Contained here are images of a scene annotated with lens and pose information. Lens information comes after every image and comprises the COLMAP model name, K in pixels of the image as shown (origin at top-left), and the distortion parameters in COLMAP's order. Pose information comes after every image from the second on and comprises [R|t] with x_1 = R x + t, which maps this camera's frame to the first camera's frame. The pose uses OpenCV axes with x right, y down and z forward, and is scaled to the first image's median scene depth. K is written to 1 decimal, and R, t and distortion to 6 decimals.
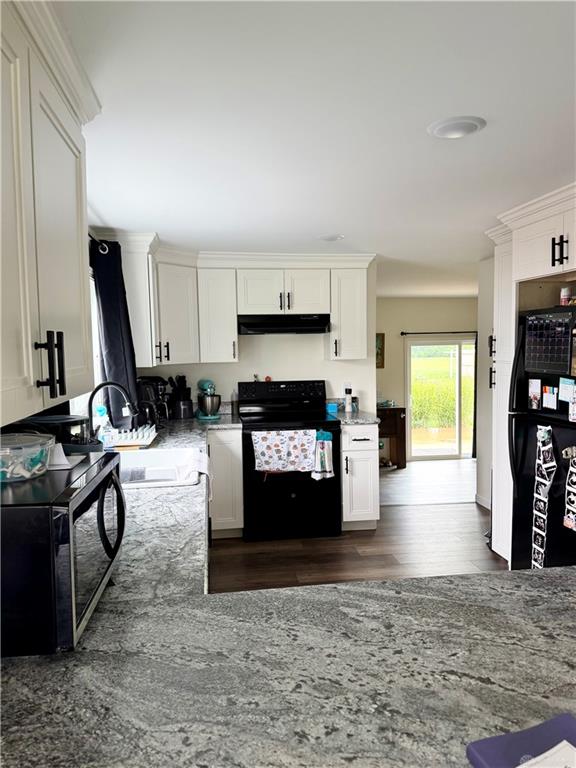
lens RADIAL K [[539.4, 0, 320.9], [0, 539.4, 385.9], [0, 0, 1]] dist [0.030812, -0.016172]
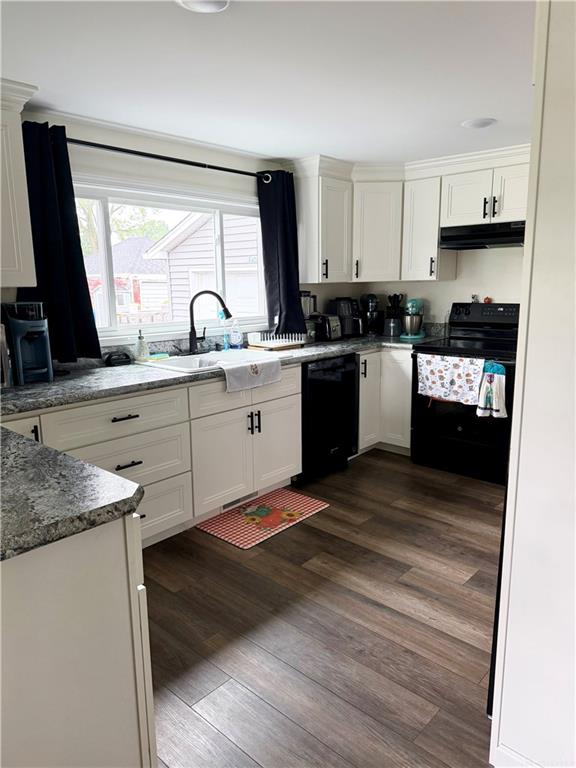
lens RADIAL K [[539.4, 0, 293.3], [0, 539.4, 396.5], [0, 0, 1]] dist [0.030812, -0.016172]
pose [[0.633066, 0.168996, -0.755426, 0.466451], [-0.049852, 0.982753, 0.178074, -0.000716], [0.772491, -0.075073, 0.630572, 0.208610]]
